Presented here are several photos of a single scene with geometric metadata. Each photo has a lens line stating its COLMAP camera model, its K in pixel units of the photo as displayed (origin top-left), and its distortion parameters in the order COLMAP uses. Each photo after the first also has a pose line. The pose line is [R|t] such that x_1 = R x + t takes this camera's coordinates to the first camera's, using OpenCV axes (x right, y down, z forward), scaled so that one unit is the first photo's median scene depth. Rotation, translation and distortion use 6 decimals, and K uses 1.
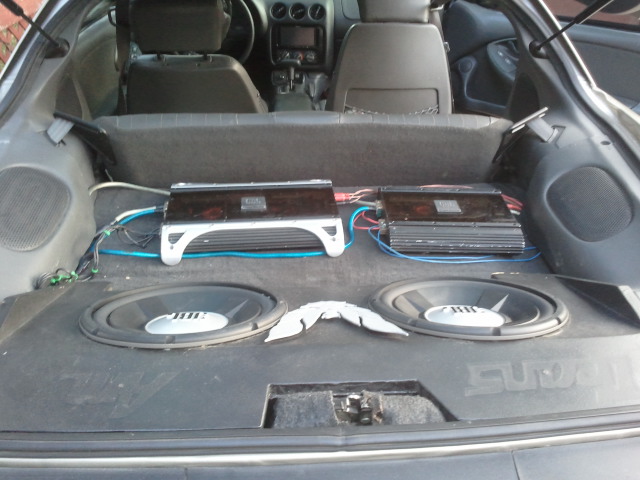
lens RADIAL K [[672.1, 0, 320.0], [0, 672.1, 240.0], [0, 0, 1]] dist [-0.000827, -0.042751]
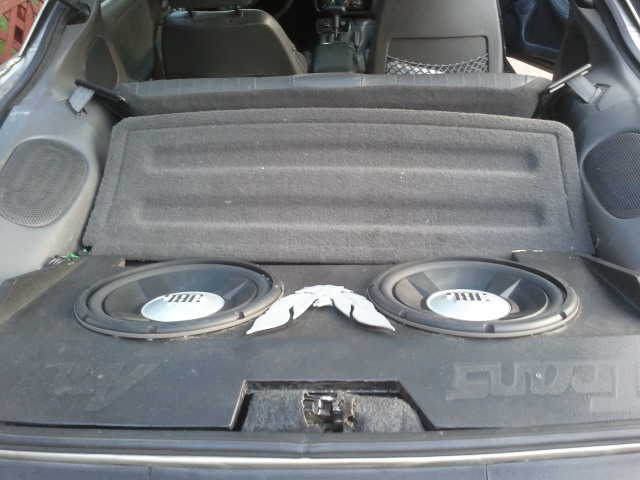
lens RADIAL K [[666.4, 0, 320.0], [0, 666.4, 240.0], [0, 0, 1]] dist [-0.010585, -0.021721]
pose [[0.992662, 0.011037, -0.120415, 0.115799], [0.000982, 0.995057, 0.099304, -0.067400], [0.120916, -0.098693, 0.987744, 0.053405]]
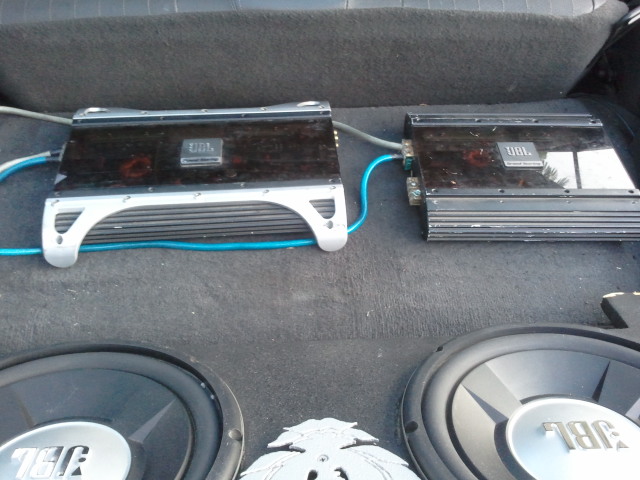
lens RADIAL K [[666.4, 0, 320.0], [0, 666.4, 240.0], [0, 0, 1]] dist [-0.010585, -0.021721]
pose [[0.999710, 0.010754, -0.021541, 0.026618], [-0.005605, 0.974074, 0.226162, -0.141887], [0.023415, -0.225976, 0.973852, 0.494746]]
